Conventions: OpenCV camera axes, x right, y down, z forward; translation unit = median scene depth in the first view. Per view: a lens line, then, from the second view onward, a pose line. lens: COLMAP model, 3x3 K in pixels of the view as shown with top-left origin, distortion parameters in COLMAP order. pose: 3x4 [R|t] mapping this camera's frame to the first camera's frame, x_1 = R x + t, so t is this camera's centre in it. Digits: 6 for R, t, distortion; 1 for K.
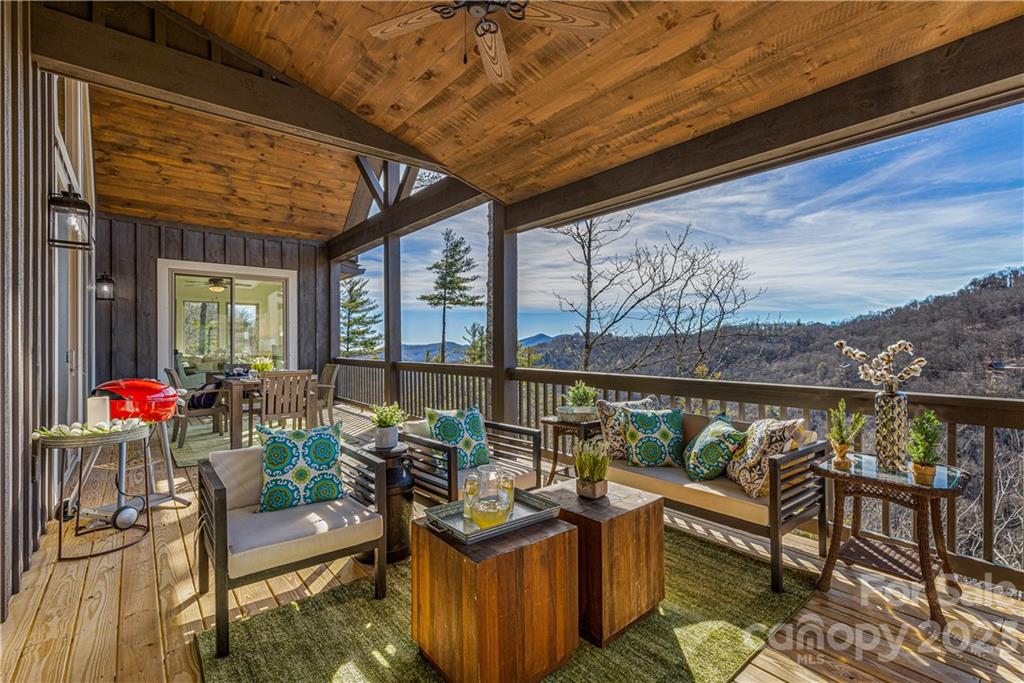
lens RADIAL K [[465.9, 0, 512.0], [0, 465.9, 341.5], [0, 0, 1]] dist [0.007815, -0.000527]
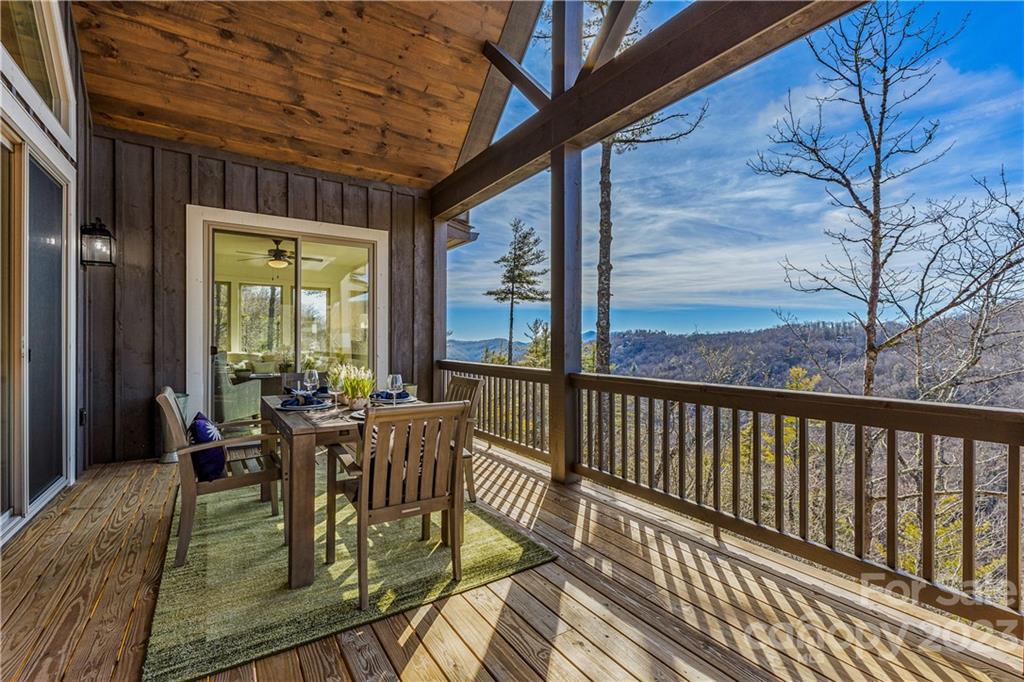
lens RADIAL K [[439.7, 0, 512.0], [0, 439.7, 341.0], [0, 0, 1]] dist [0.003534, -0.000084]
pose [[0.995755, 0.007551, -0.091732, -0.237743], [-0.007092, 0.999961, 0.005324, 0.003145], [0.091769, -0.004651, 0.995769, 0.406481]]
